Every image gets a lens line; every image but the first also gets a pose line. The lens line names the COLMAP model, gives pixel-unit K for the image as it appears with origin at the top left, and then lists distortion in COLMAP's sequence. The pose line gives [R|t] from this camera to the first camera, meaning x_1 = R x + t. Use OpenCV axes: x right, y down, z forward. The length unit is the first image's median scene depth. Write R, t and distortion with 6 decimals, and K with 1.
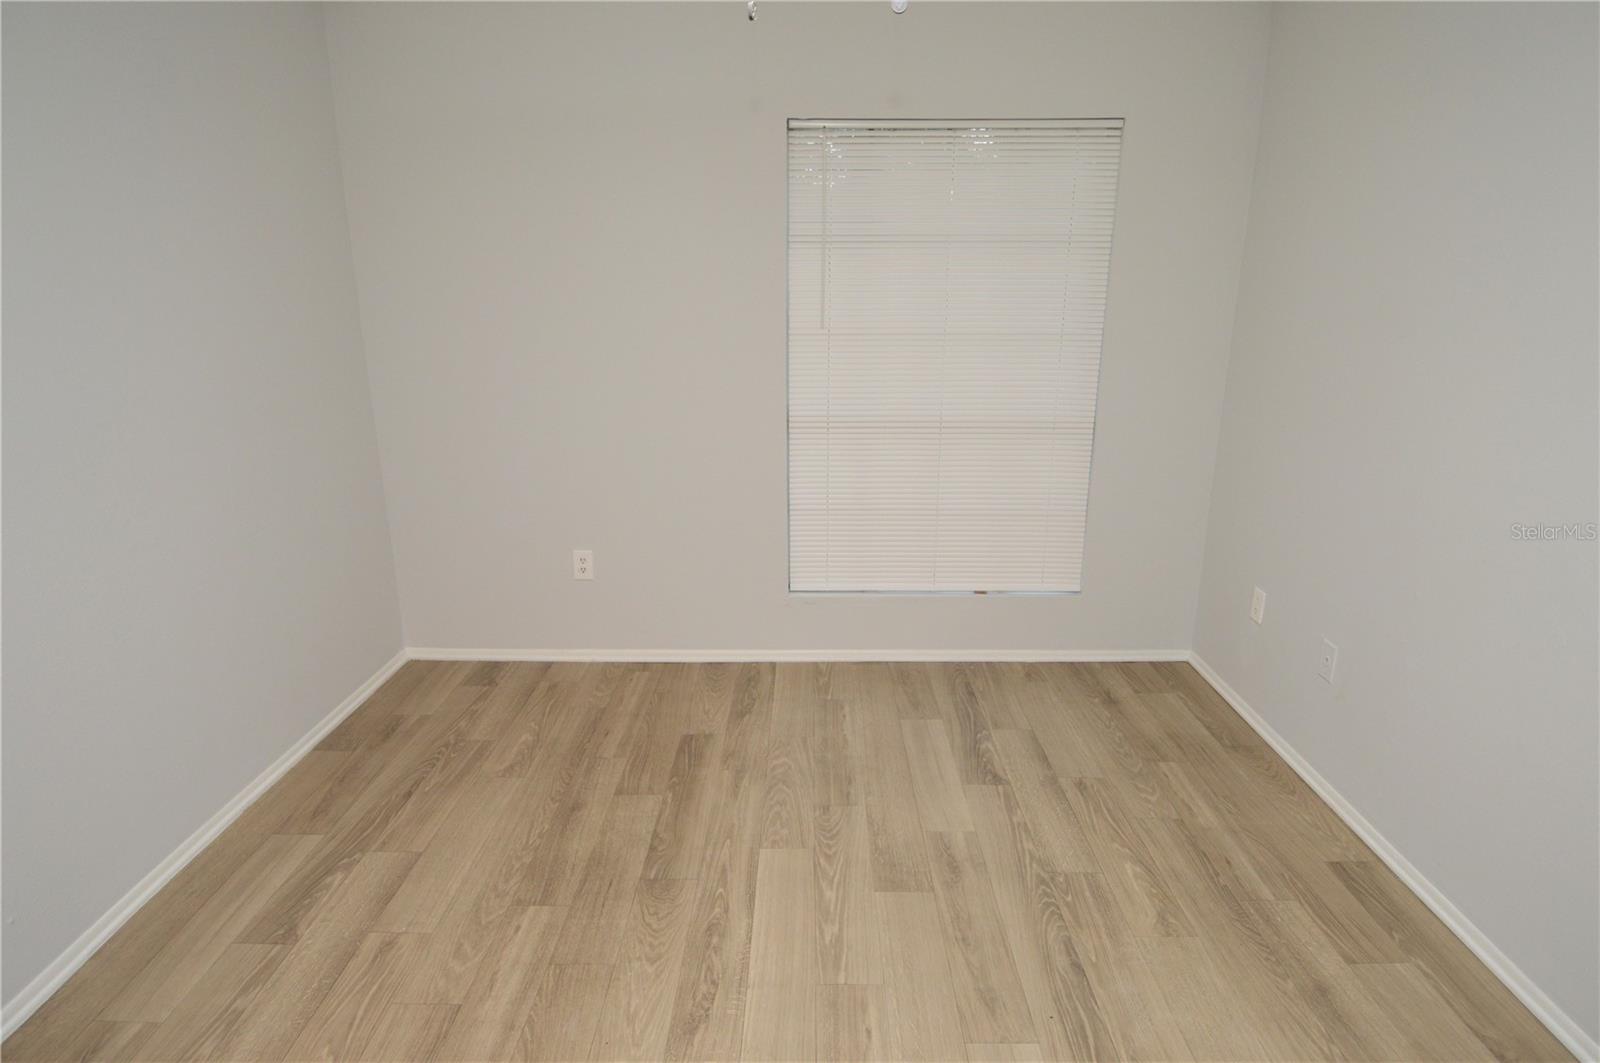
lens RADIAL K [[870.5, 0, 810.2], [0, 870.5, 523.9], [0, 0, 1]] dist [0.024697, -0.036002]
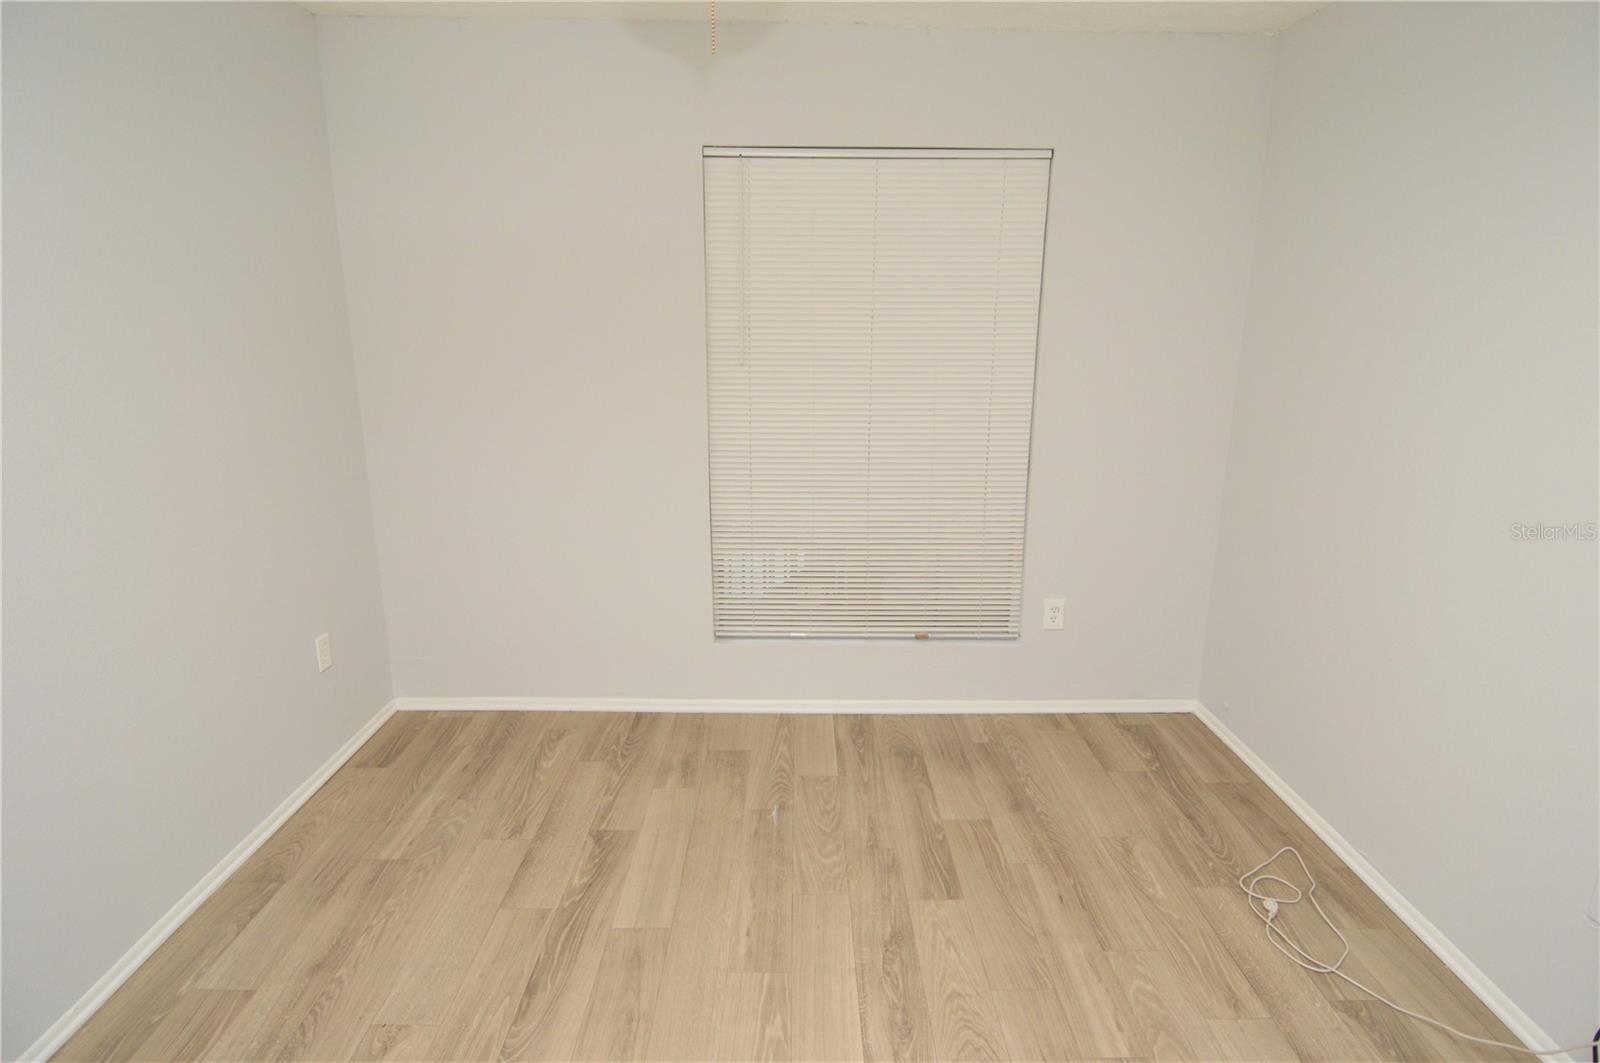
lens RADIAL K [[856.6, 0, 812.6], [0, 856.6, 524.7], [0, 0, 1]] dist [0.019770, -0.035862]
pose [[-0.999802, -0.004963, -0.019274, 0.003274], [-0.013675, 0.874950, 0.484021, -0.445872], [0.014462, 0.484188, -0.874844, 1.619373]]
